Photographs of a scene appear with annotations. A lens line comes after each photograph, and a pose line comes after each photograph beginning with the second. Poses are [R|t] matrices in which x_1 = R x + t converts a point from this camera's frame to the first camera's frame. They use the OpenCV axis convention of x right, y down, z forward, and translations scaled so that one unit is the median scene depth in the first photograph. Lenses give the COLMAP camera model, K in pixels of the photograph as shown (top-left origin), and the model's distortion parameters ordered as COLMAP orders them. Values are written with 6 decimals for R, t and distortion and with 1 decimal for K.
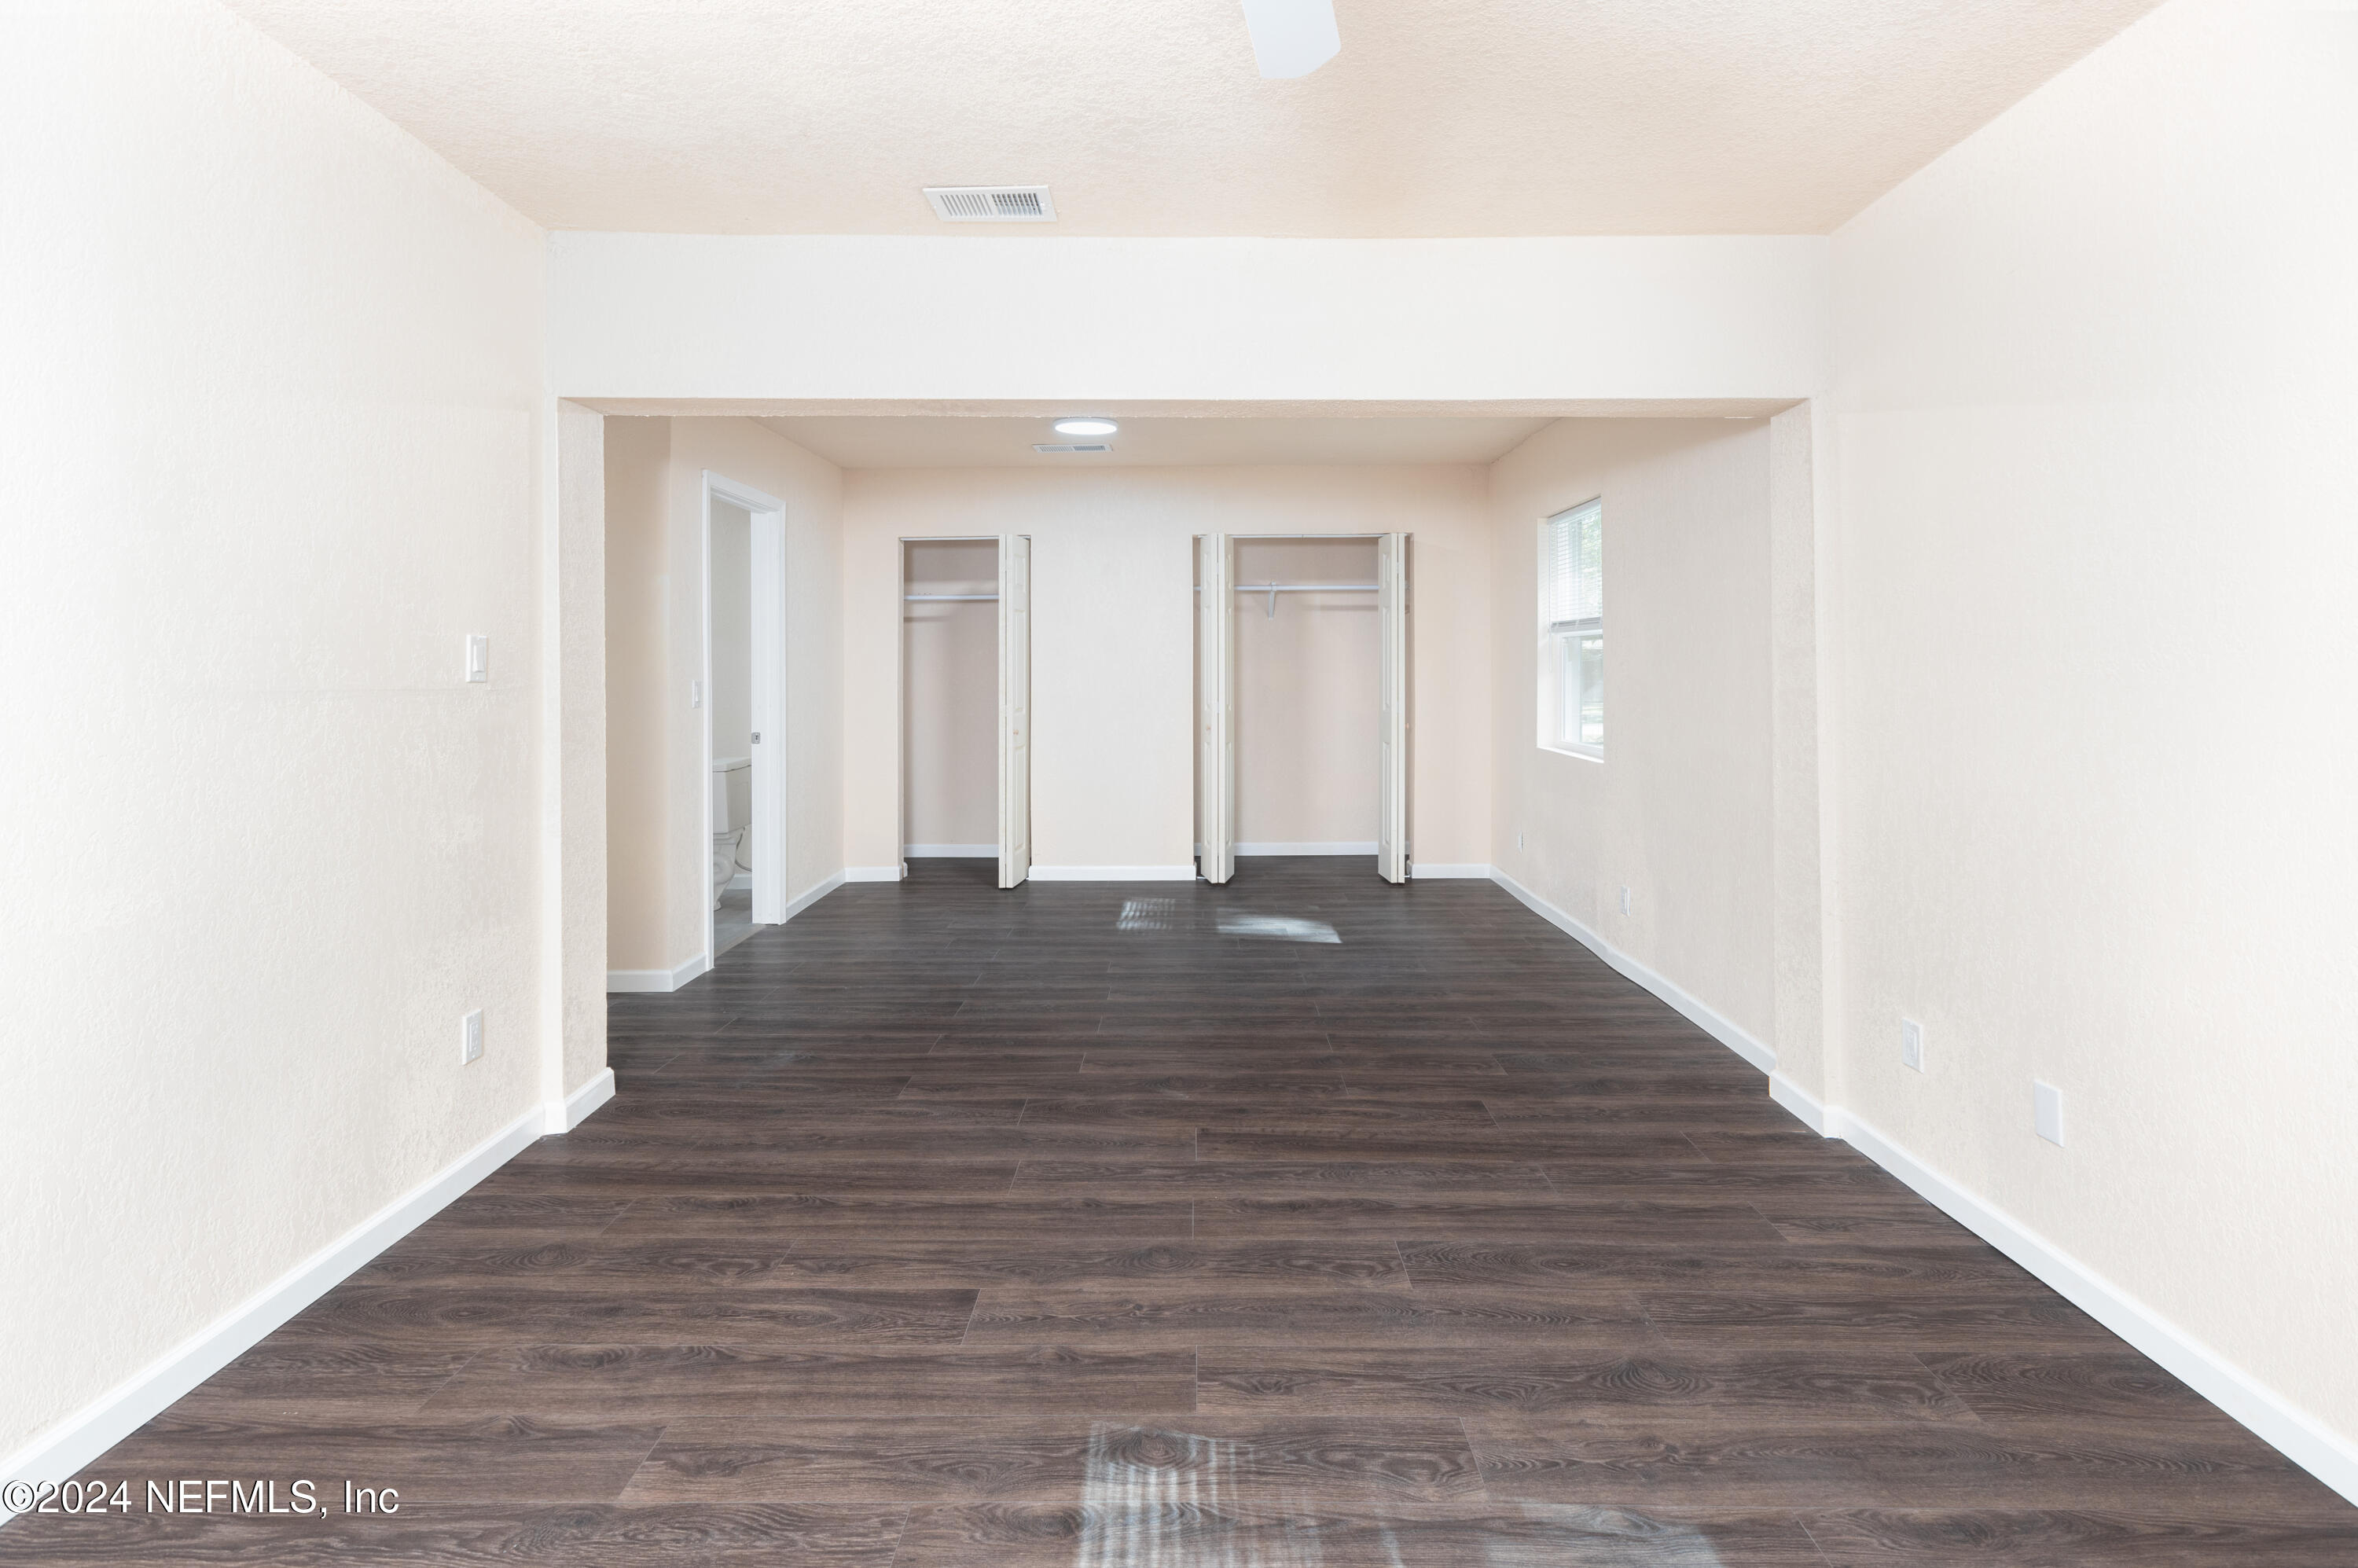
lens RADIAL K [[1090.0, 0, 1181.9], [0, 1090.0, 782.6], [0, 0, 1]] dist [-0.002754, -0.000283]
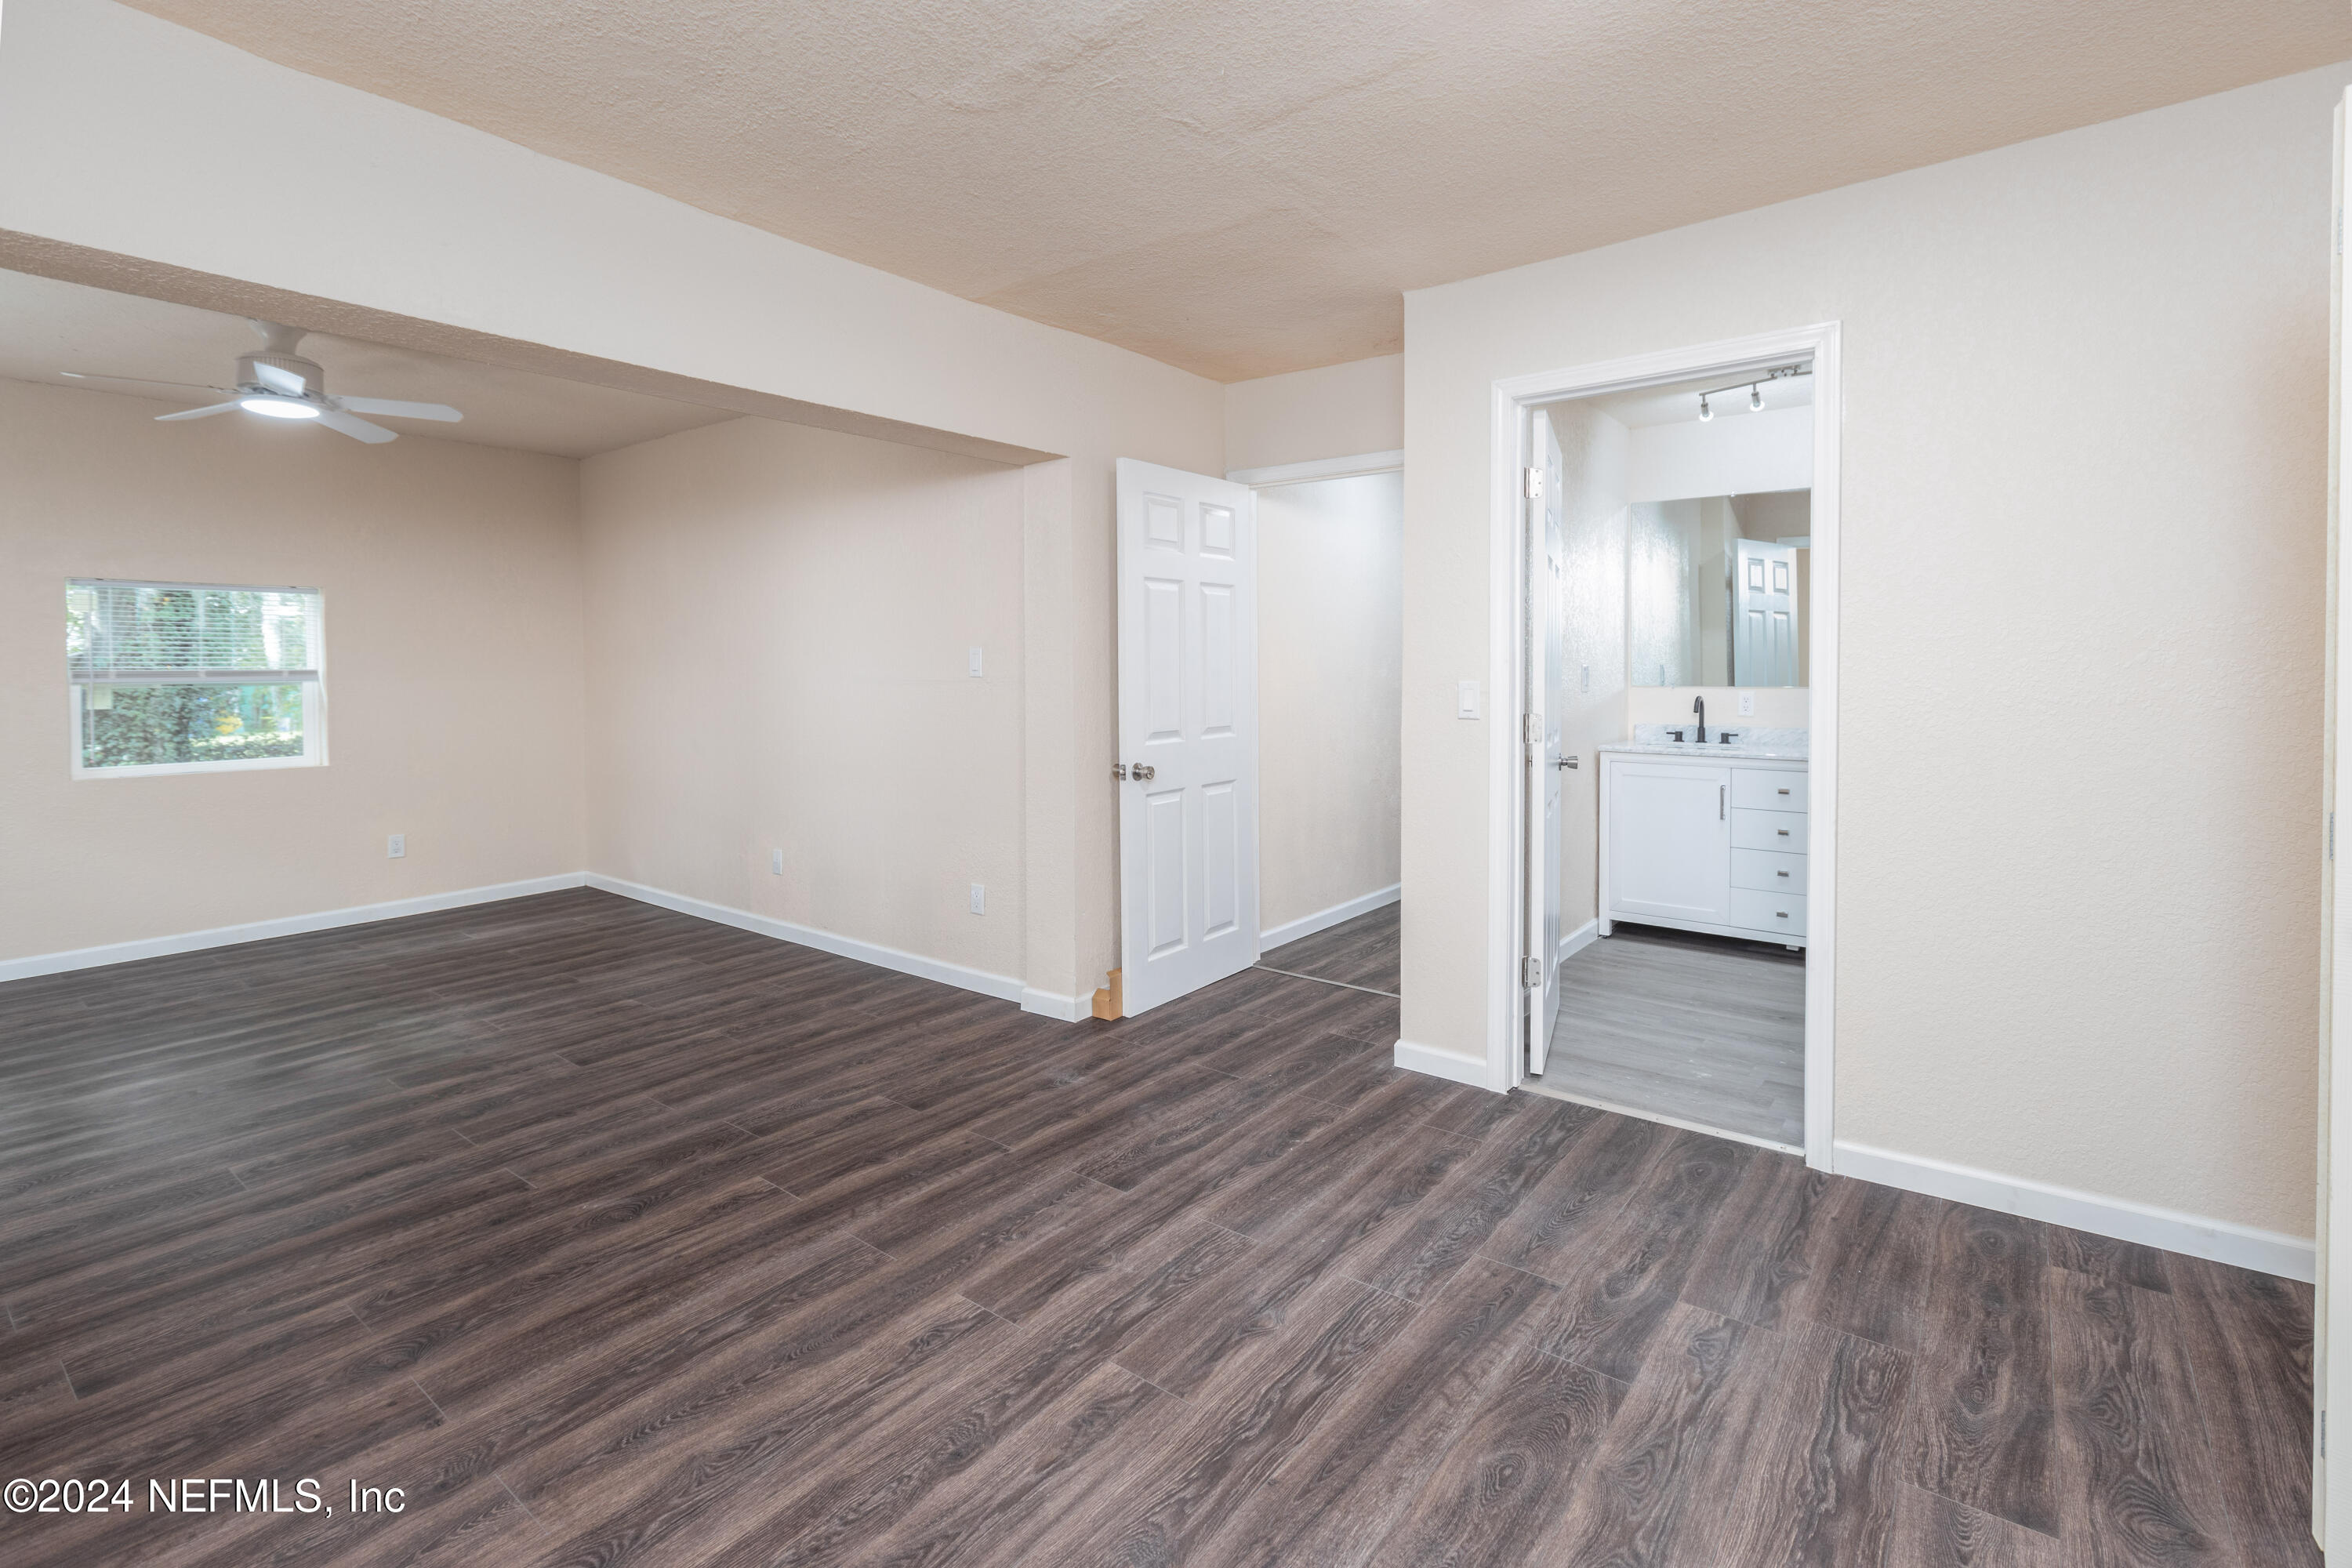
lens RADIAL K [[1087.3, 0, 1175.9], [0, 1087.3, 787.4], [0, 0, 1]] dist [-0.002754, -0.000283]
pose [[-0.606470, 0.088715, -0.790142, 0.376081], [-0.077590, 0.982410, 0.169856, -0.202613], [0.791312, 0.164320, -0.588918, 1.914149]]
